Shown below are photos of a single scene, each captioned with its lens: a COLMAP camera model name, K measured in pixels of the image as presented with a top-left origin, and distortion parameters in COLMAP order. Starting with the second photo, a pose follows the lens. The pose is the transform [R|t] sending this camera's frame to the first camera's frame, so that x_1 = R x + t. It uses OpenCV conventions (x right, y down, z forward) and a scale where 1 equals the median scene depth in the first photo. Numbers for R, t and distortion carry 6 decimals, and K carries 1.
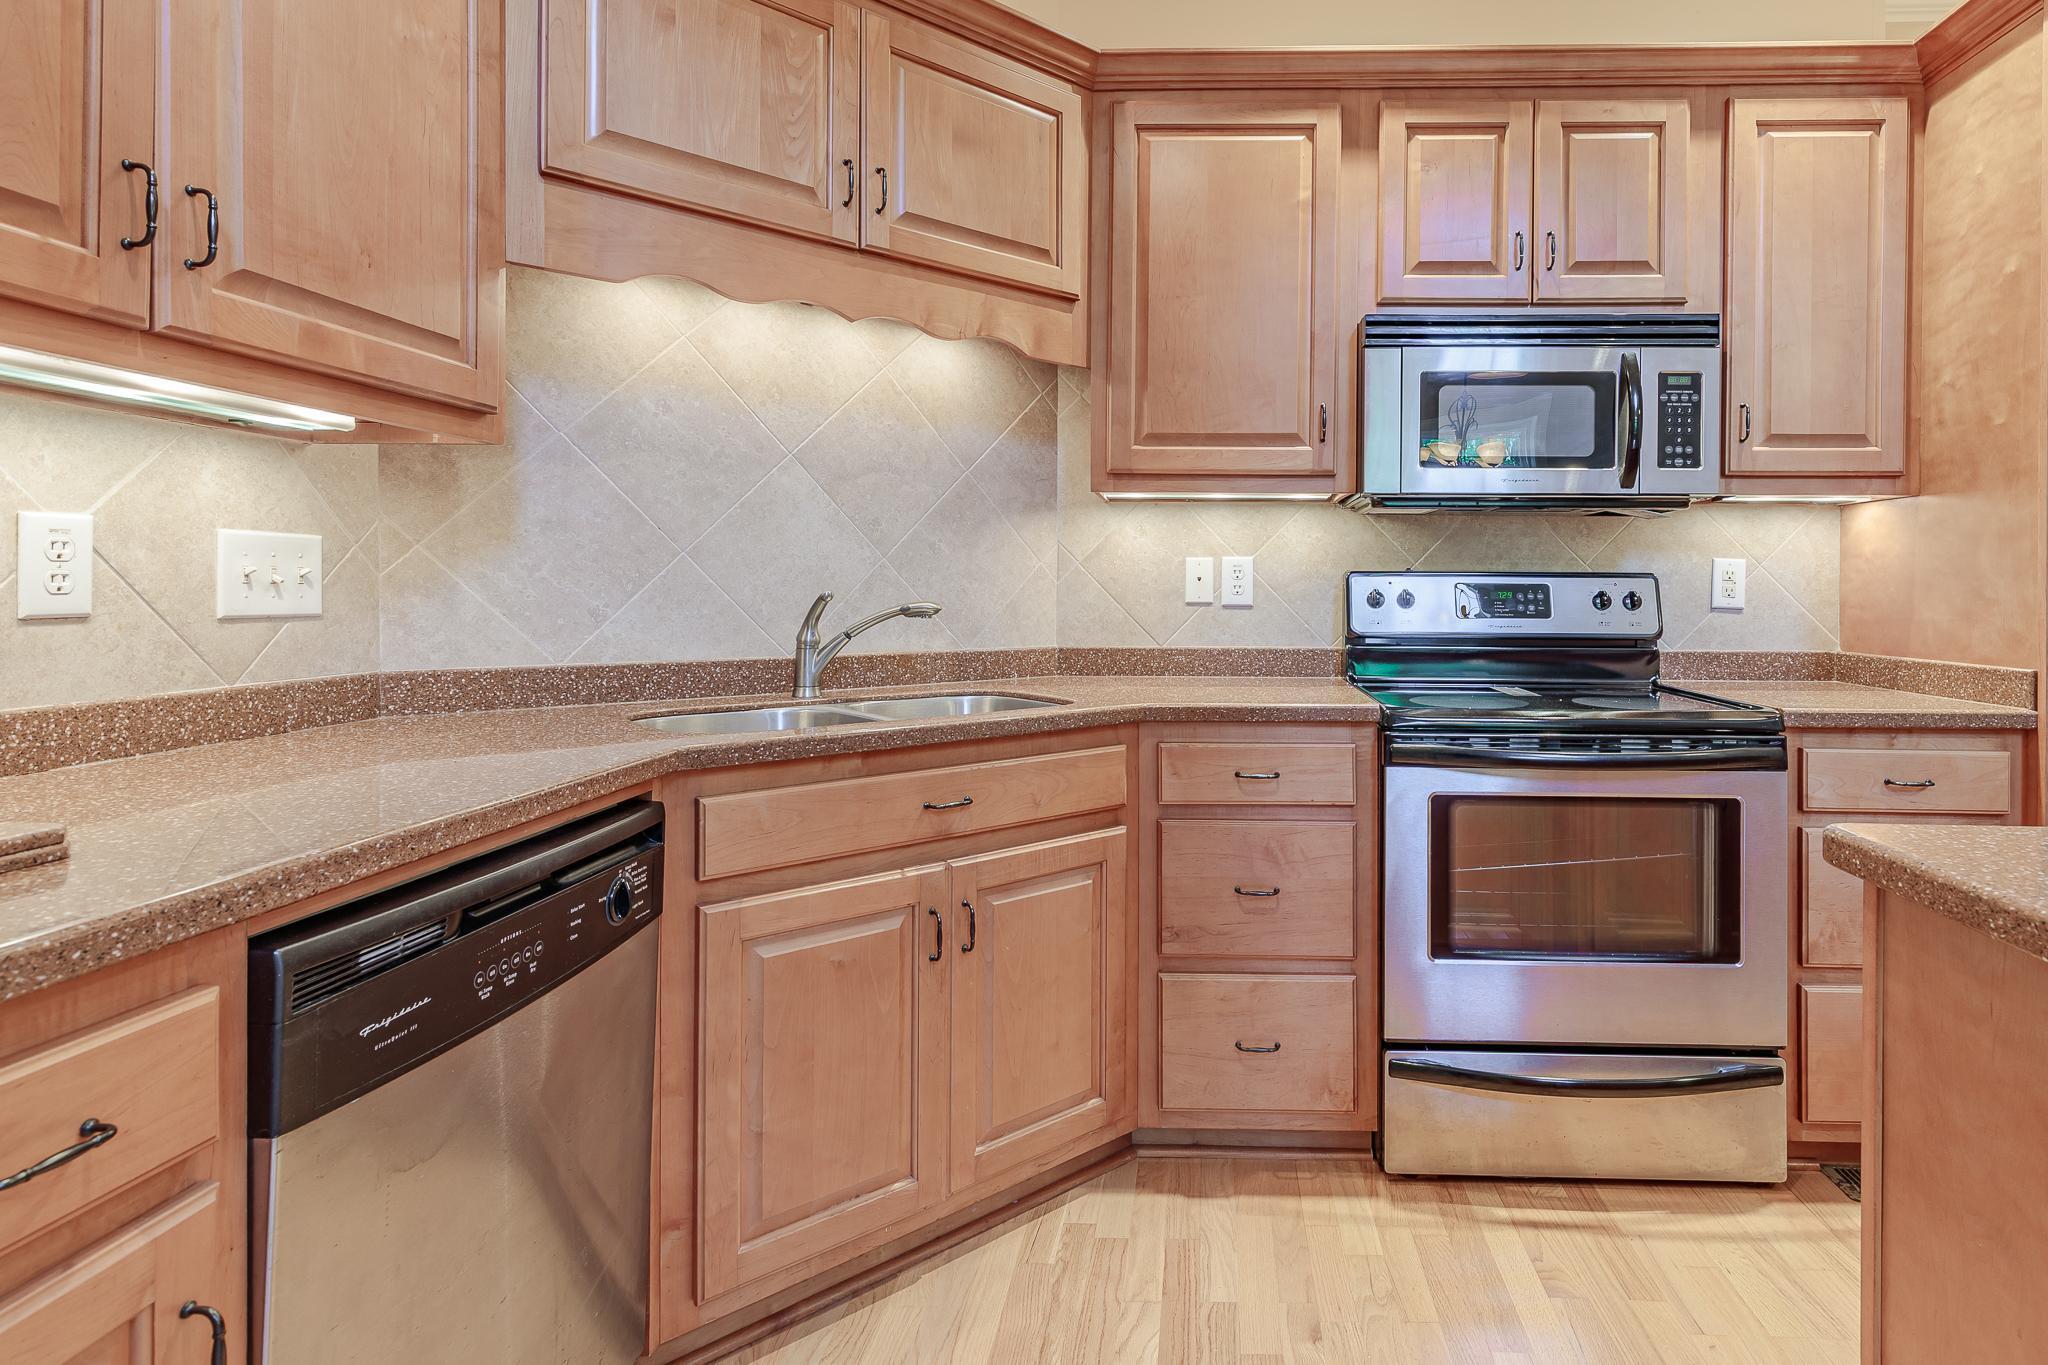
lens RADIAL K [[1075.1, 0, 1182.4], [0, 1075.1, 588.4], [0, 0, 1]] dist [0.012102, 0.001759]
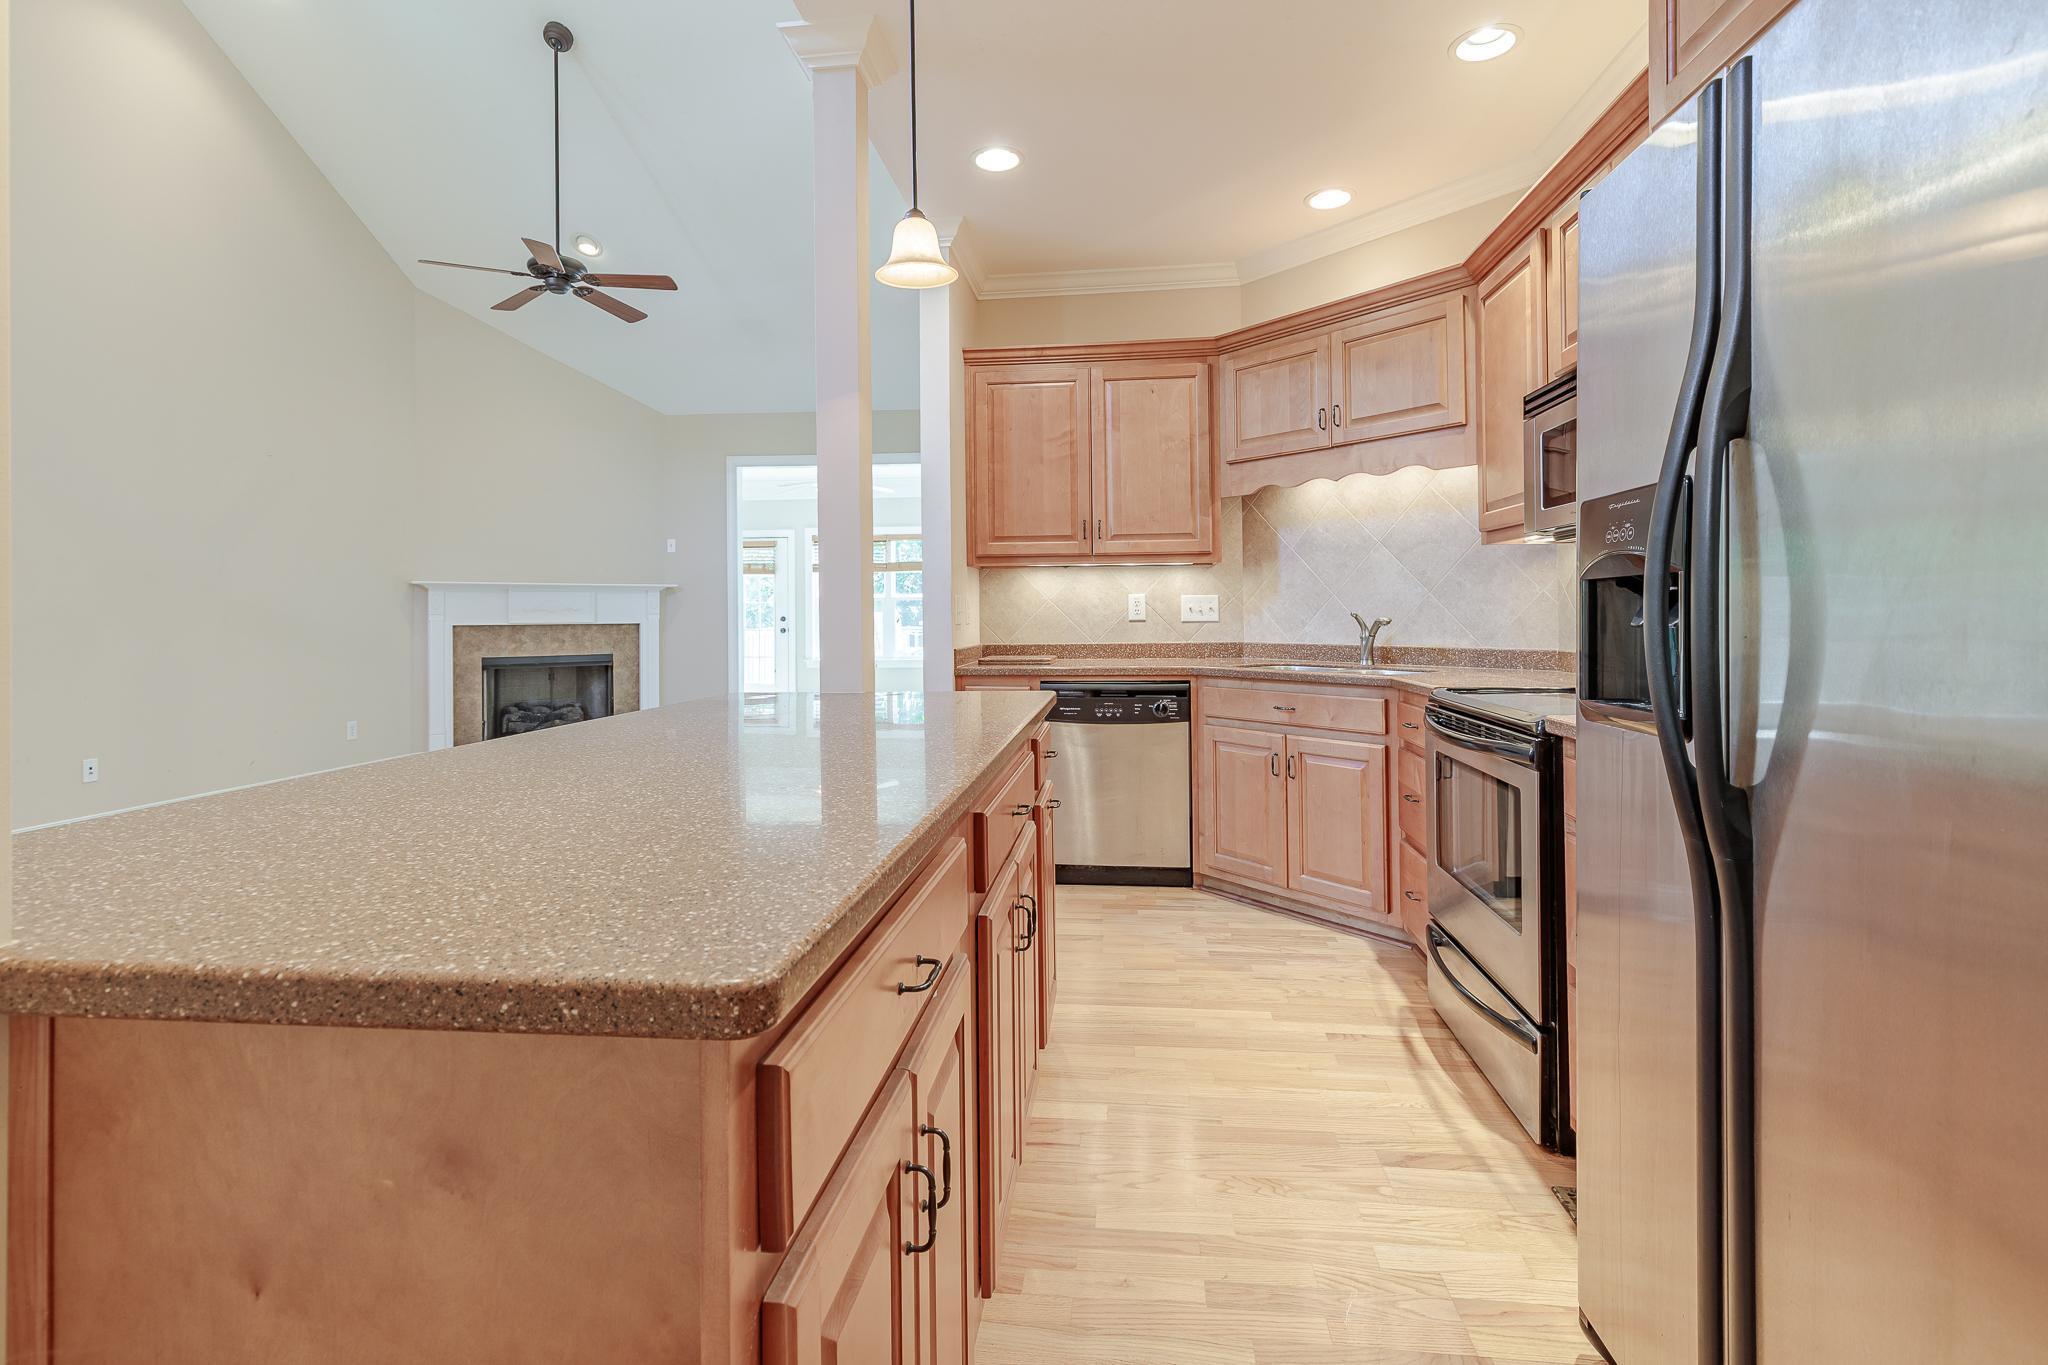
lens RADIAL K [[929.8, 0, 1025.3], [0, 929.8, 606.9], [0, 0, 1]] dist [0.008130, -0.000876]
pose [[-0.086929, -0.011081, -0.996153, 1.352485], [0.008483, 0.999894, -0.011863, 0.008031], [0.996178, -0.009482, -0.086826, 0.496490]]
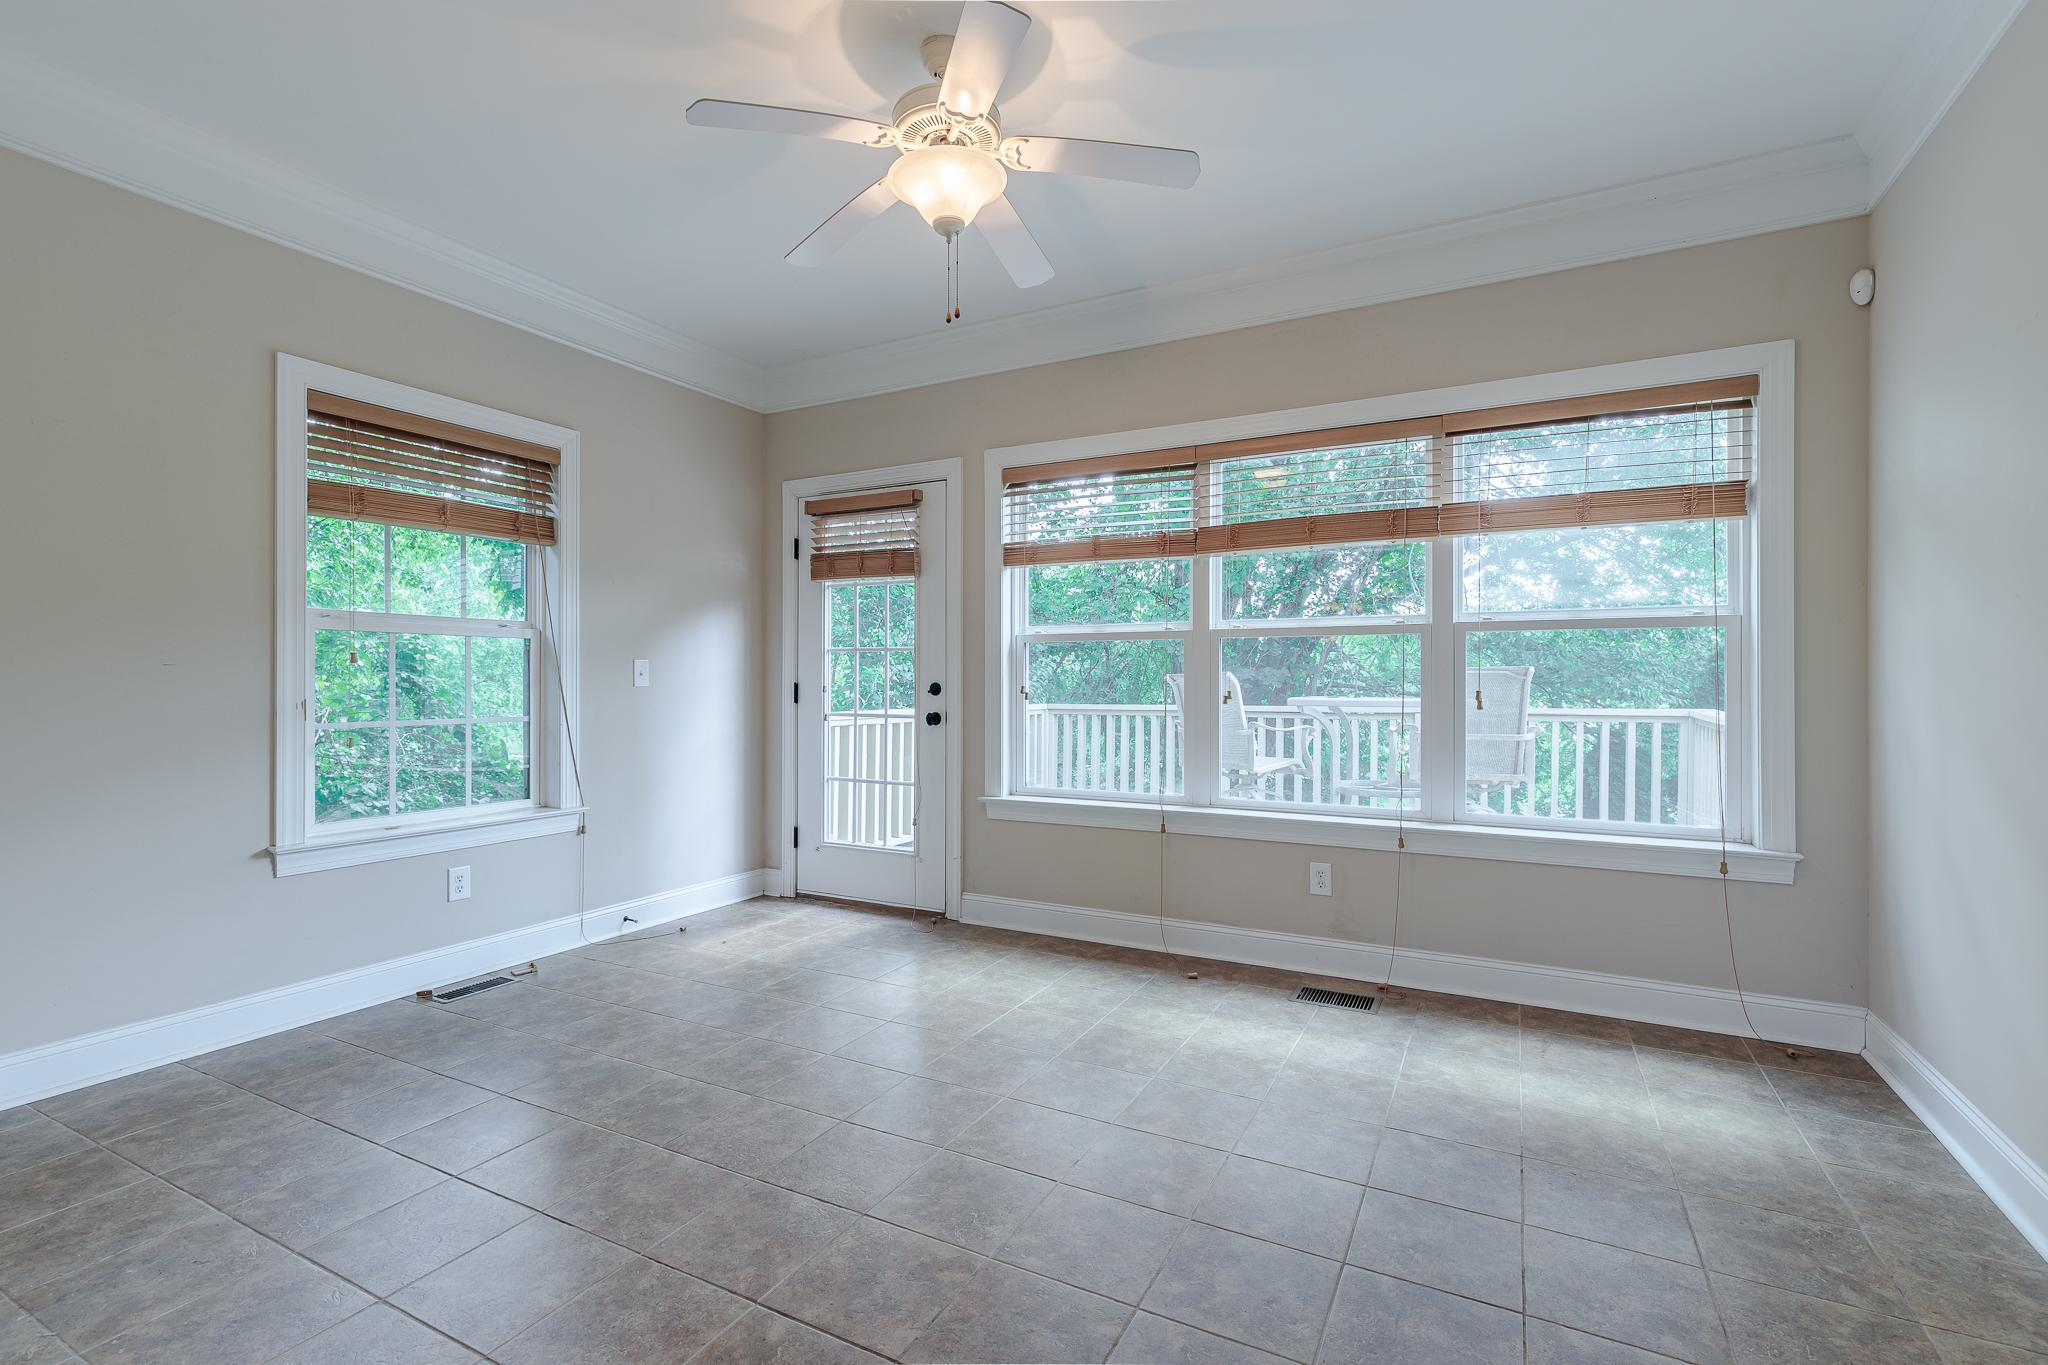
lens RADIAL K [[929.8, 0, 1038.2], [0, 929.8, 687.6], [0, 0, 1]] dist [0.008130, -0.000876]
pose [[-0.438391, -0.001140, -0.898783, -1.852968], [-0.000566, 0.999999, -0.000993, 0.001320], [0.898784, 0.000073, -0.438392, -0.181636]]
